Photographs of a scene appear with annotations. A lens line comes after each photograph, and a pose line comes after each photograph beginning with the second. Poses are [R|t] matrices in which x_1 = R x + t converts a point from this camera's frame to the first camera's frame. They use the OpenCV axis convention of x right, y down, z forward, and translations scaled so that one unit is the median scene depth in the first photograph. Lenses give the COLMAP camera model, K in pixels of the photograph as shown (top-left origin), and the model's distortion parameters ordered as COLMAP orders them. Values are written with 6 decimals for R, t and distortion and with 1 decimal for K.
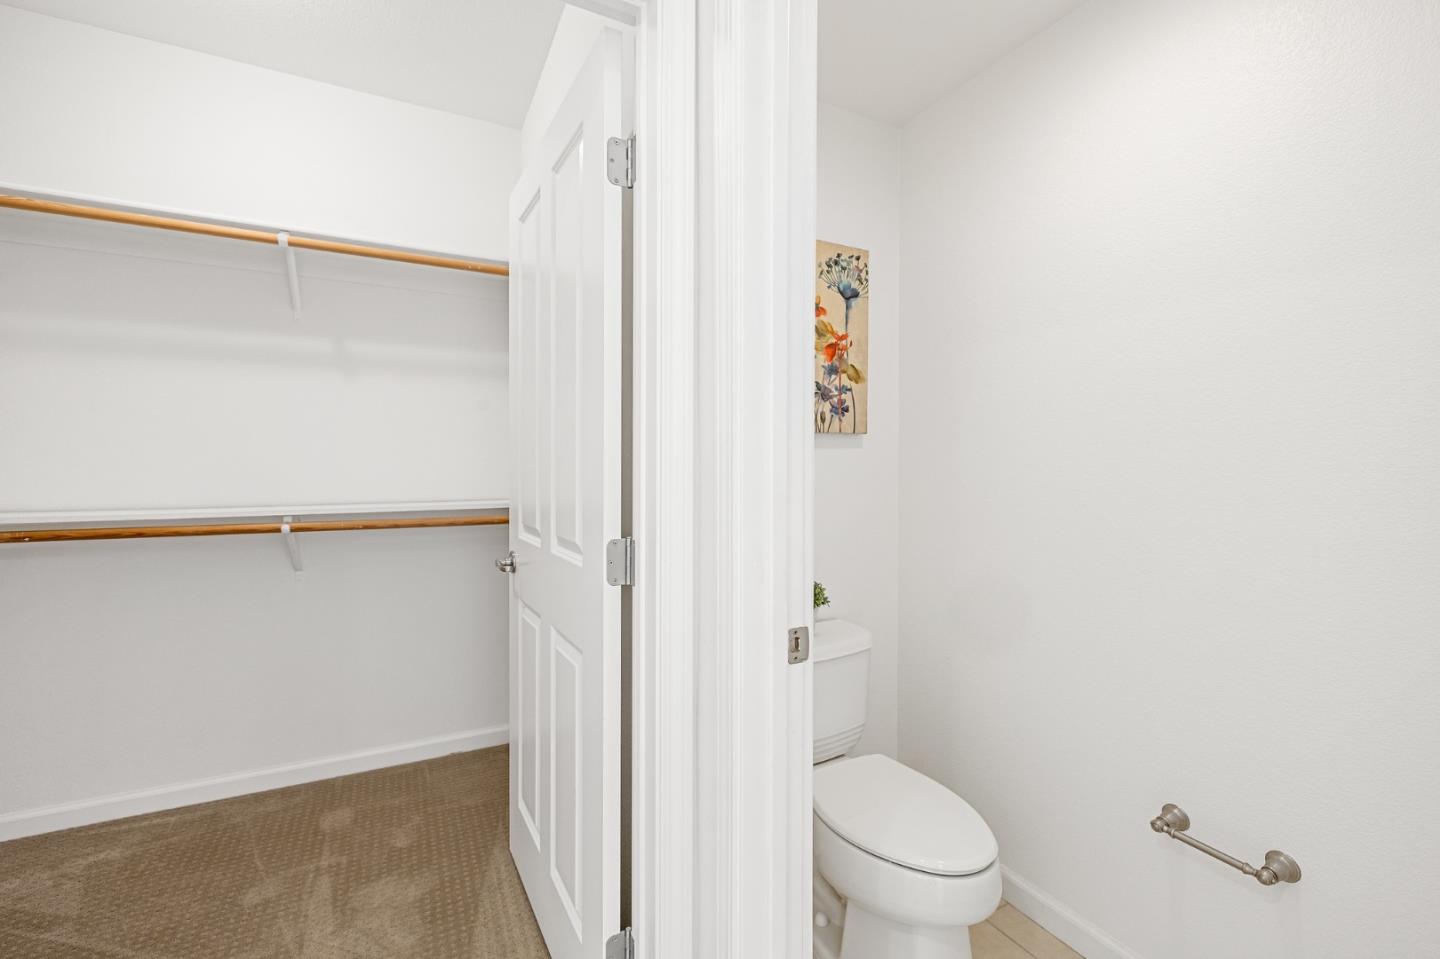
lens RADIAL K [[613.0, 0, 713.5], [0, 613.0, 468.8], [0, 0, 1]] dist [0.001111, 0.000073]
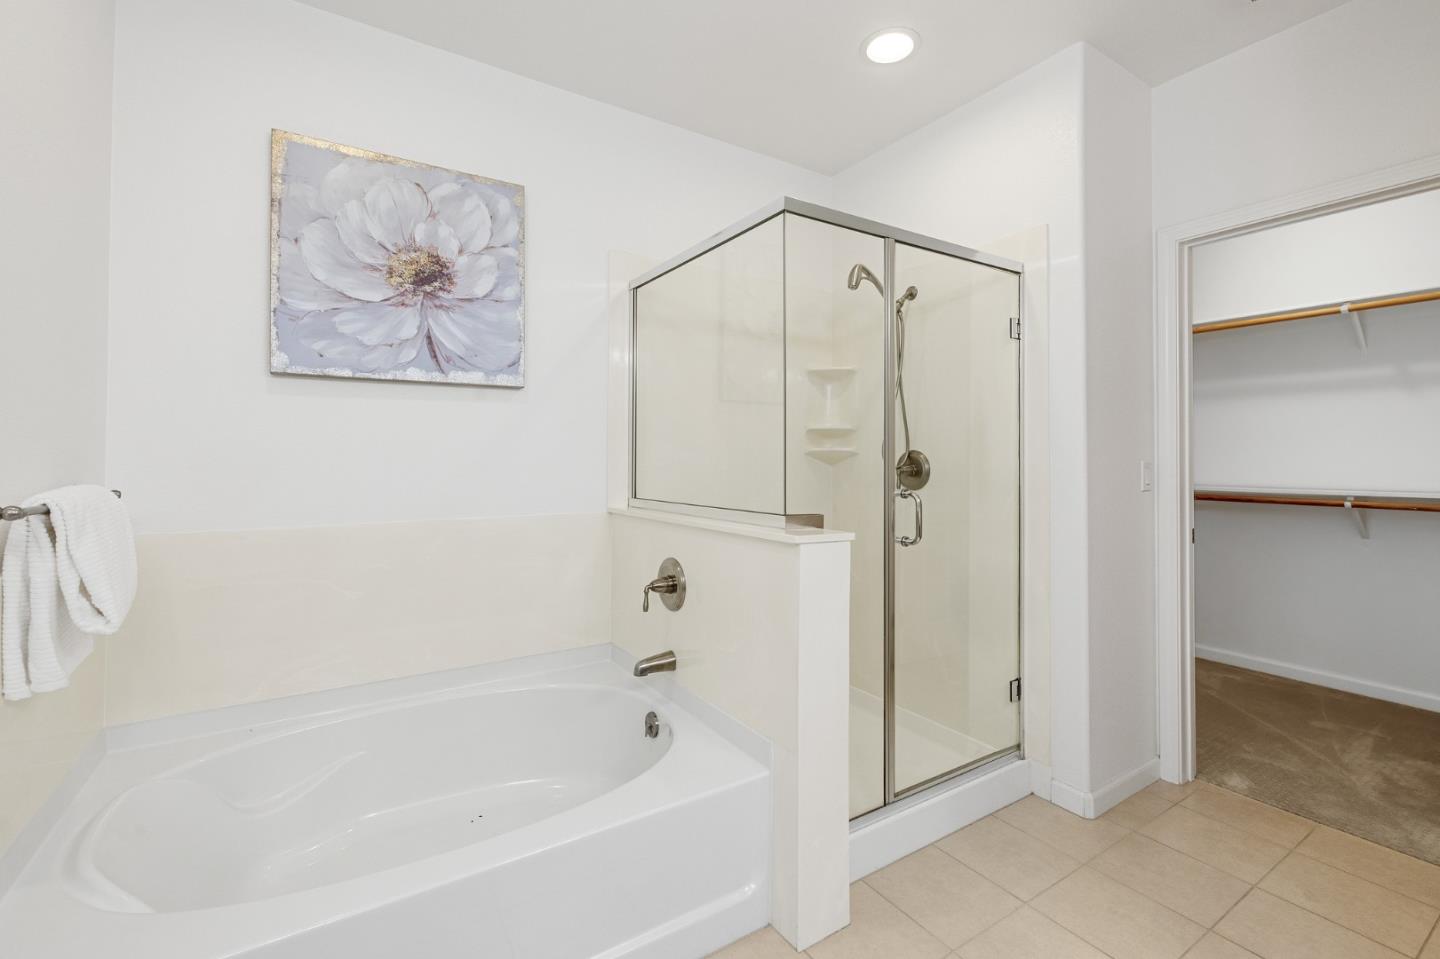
lens RADIAL K [[613.0, 0, 713.5], [0, 613.0, 468.8], [0, 0, 1]] dist [0.001111, 0.000073]
pose [[0.094454, 0.011686, -0.995461, 0.608797], [0.010635, 0.999862, 0.012747, -0.022409], [0.995472, -0.011790, 0.094316, -0.634780]]
